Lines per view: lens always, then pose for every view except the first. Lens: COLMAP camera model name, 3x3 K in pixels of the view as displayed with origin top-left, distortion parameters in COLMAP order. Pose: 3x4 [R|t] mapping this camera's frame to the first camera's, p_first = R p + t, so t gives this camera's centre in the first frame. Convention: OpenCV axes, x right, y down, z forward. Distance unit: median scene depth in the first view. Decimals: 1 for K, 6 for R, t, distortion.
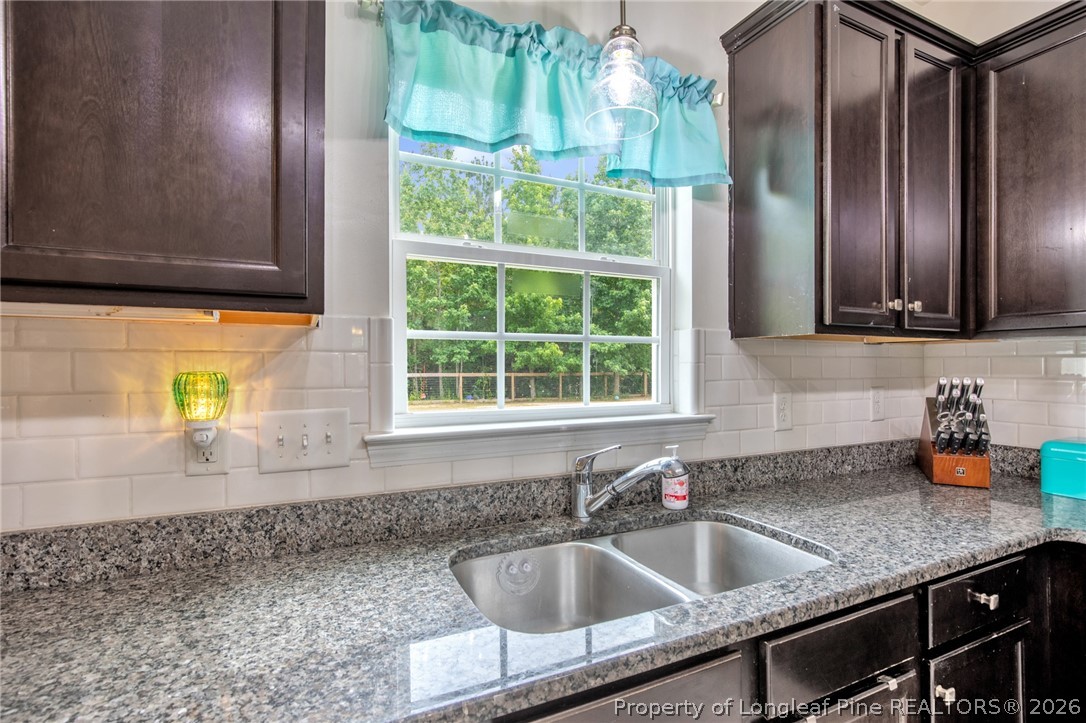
lens RADIAL K [[511.3, 0, 541.2], [0, 511.3, 367.2], [0, 0, 1]] dist [-0.002716, -0.000567]
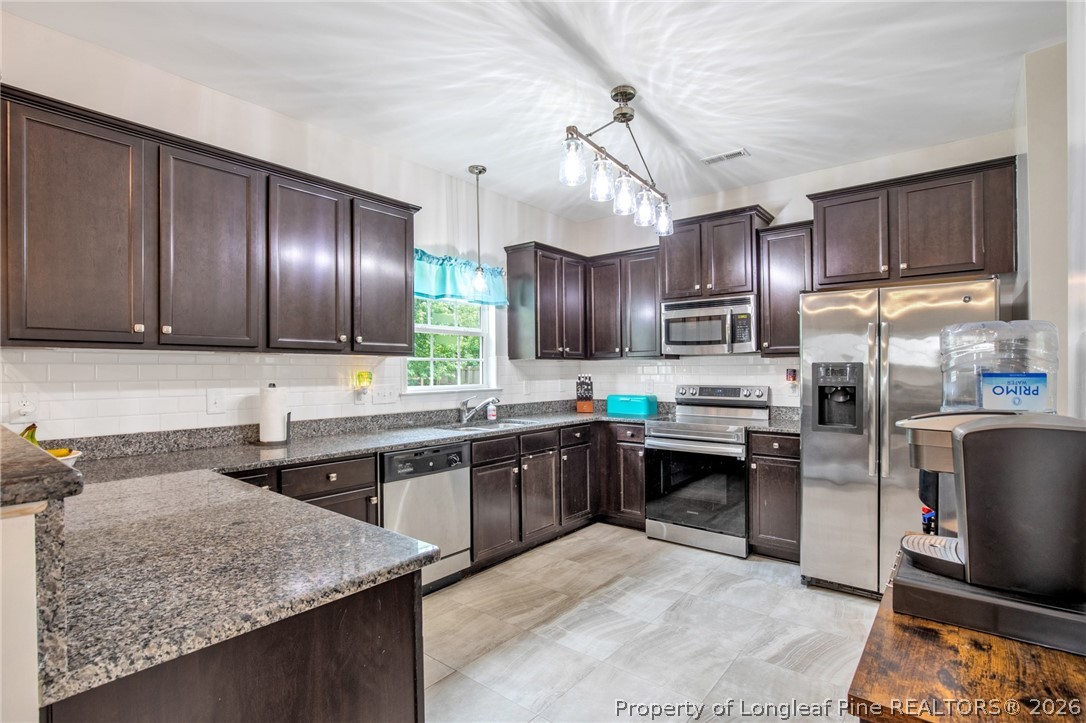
lens RADIAL K [[526.6, 0, 528.1], [0, 526.6, 364.1], [0, 0, 1]] dist [-0.010774, -0.000276]
pose [[0.913715, 0.002493, 0.406349, -0.706675], [0.002874, 0.999917, -0.012597, 0.001515], [-0.406346, 0.012678, 0.913631, -1.681139]]
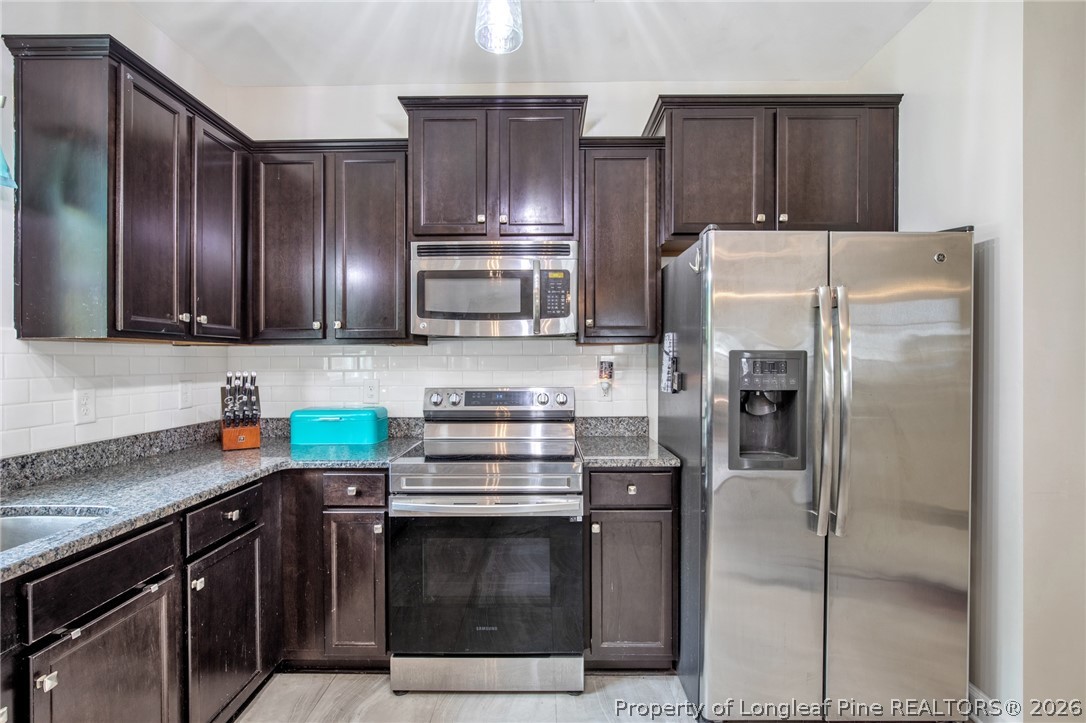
lens RADIAL K [[512.8, 0, 541.5], [0, 512.8, 356.2], [0, 0, 1]] dist [-0.002475, 0.001464]
pose [[0.450223, 0.007387, 0.892885, -0.071101], [0.005629, 0.999922, -0.011111, -0.002218], [-0.892898, 0.010028, 0.450147, -0.408164]]
